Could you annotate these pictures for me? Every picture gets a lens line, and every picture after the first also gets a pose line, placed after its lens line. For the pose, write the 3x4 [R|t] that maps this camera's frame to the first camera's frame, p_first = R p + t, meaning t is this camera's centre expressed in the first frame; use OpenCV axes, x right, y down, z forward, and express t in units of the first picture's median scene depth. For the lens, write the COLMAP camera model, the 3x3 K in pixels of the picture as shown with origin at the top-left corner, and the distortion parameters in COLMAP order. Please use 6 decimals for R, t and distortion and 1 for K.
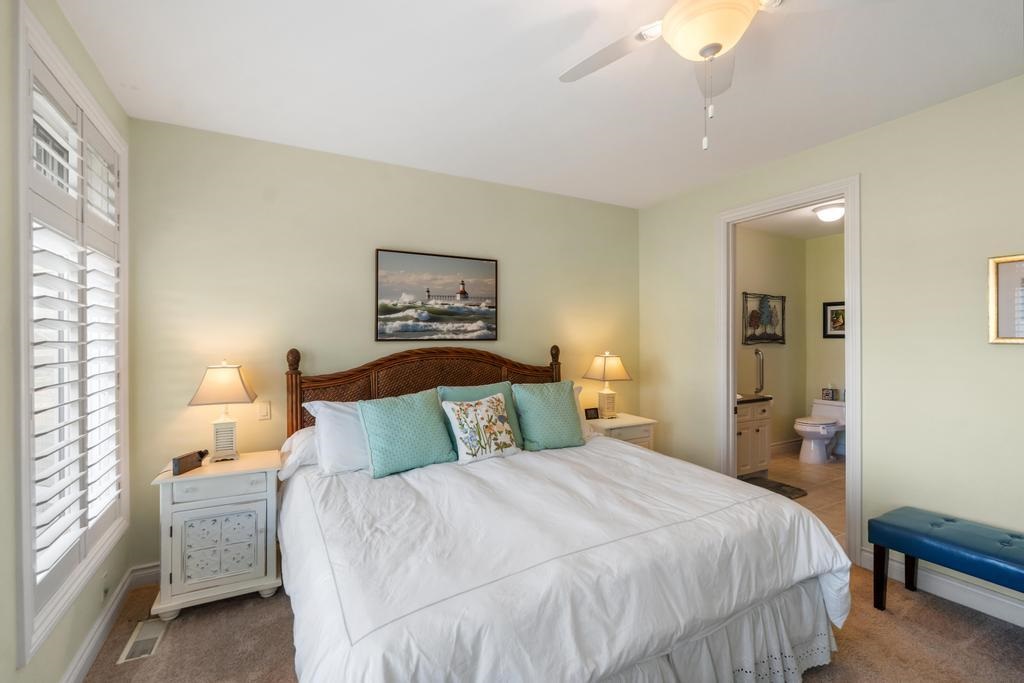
lens RADIAL K [[451.4, 0, 509.0], [0, 451.4, 341.7], [0, 0, 1]] dist [-0.010129, 0.001339]
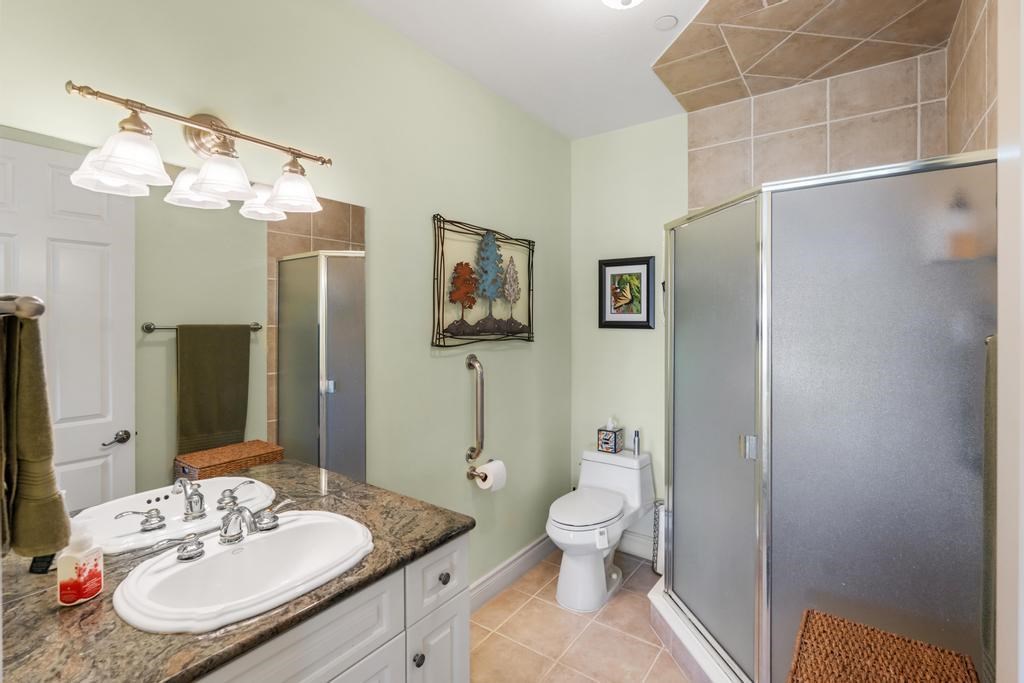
lens RADIAL K [[489.6, 0, 513.3], [0, 489.6, 335.5], [0, 0, 1]] dist [-0.011091, -0.000440]
pose [[0.898391, -0.011419, 0.439048, 0.379302], [0.000682, 0.999697, 0.024605, -0.013995], [-0.439196, -0.021806, 0.898126, 0.560815]]
